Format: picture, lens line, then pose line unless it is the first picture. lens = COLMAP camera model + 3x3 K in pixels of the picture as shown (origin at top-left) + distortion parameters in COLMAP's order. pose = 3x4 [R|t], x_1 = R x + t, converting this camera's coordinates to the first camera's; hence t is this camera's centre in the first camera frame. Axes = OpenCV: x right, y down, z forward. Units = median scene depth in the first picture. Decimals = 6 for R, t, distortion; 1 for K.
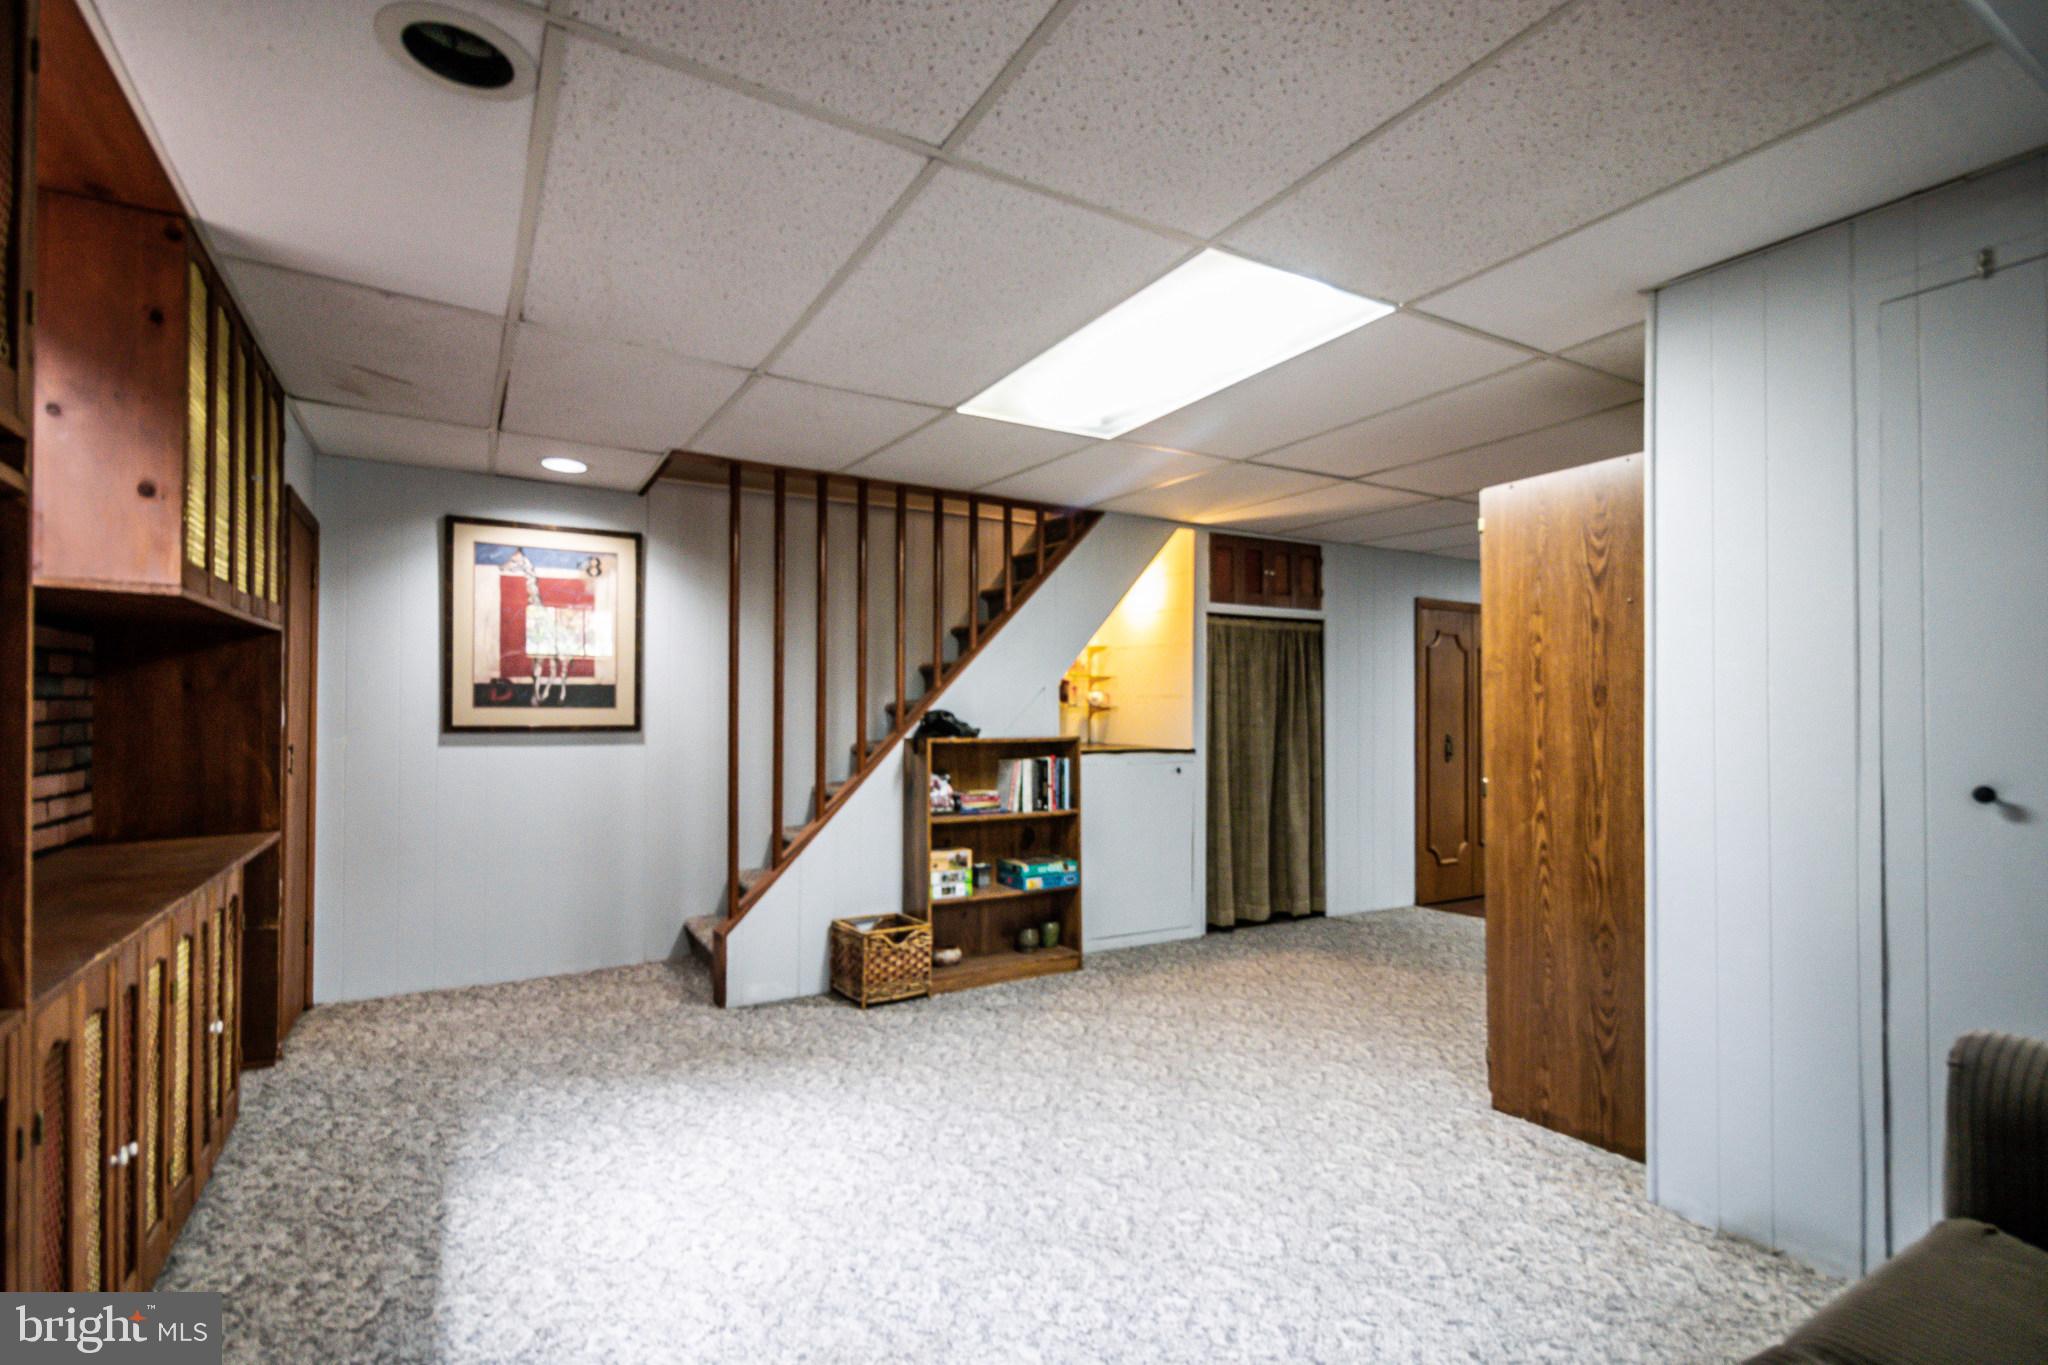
lens RADIAL K [[940.3, 0, 1029.0], [0, 940.3, 703.0], [0, 0, 1]] dist [-0.000724, -0.000235]
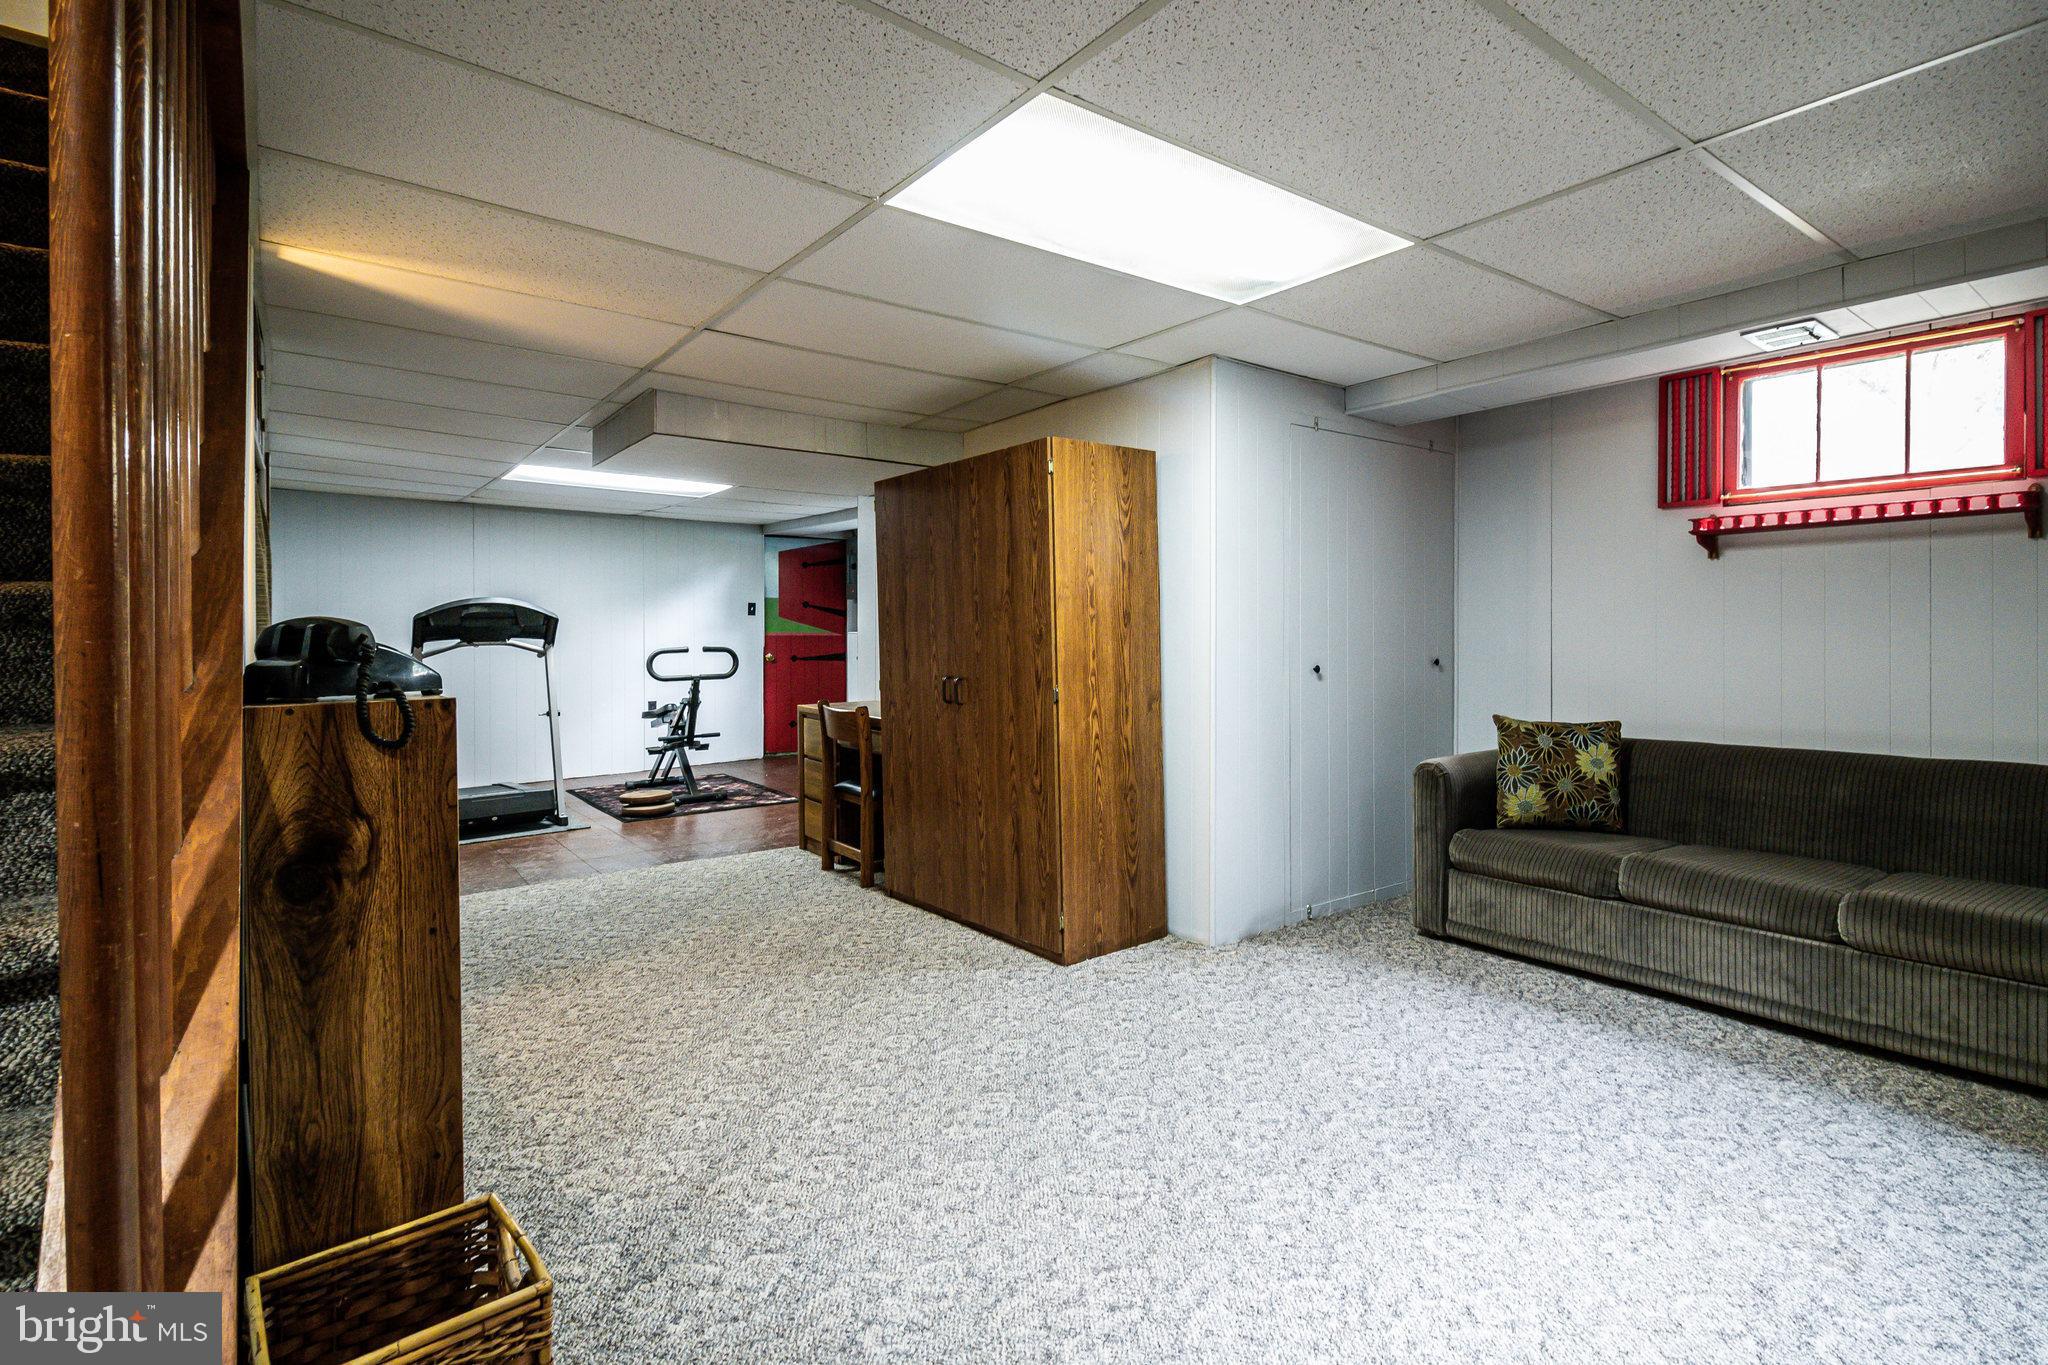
lens RADIAL K [[999.1, 0, 1030.1], [0, 999.1, 643.1], [0, 0, 1]] dist [-0.000522, -0.000140]
pose [[-0.115397, -0.005513, 0.993304, -0.793869], [-0.006628, 0.999967, 0.004780, 0.021051], [-0.993297, -0.006032, -0.115430, 1.267902]]
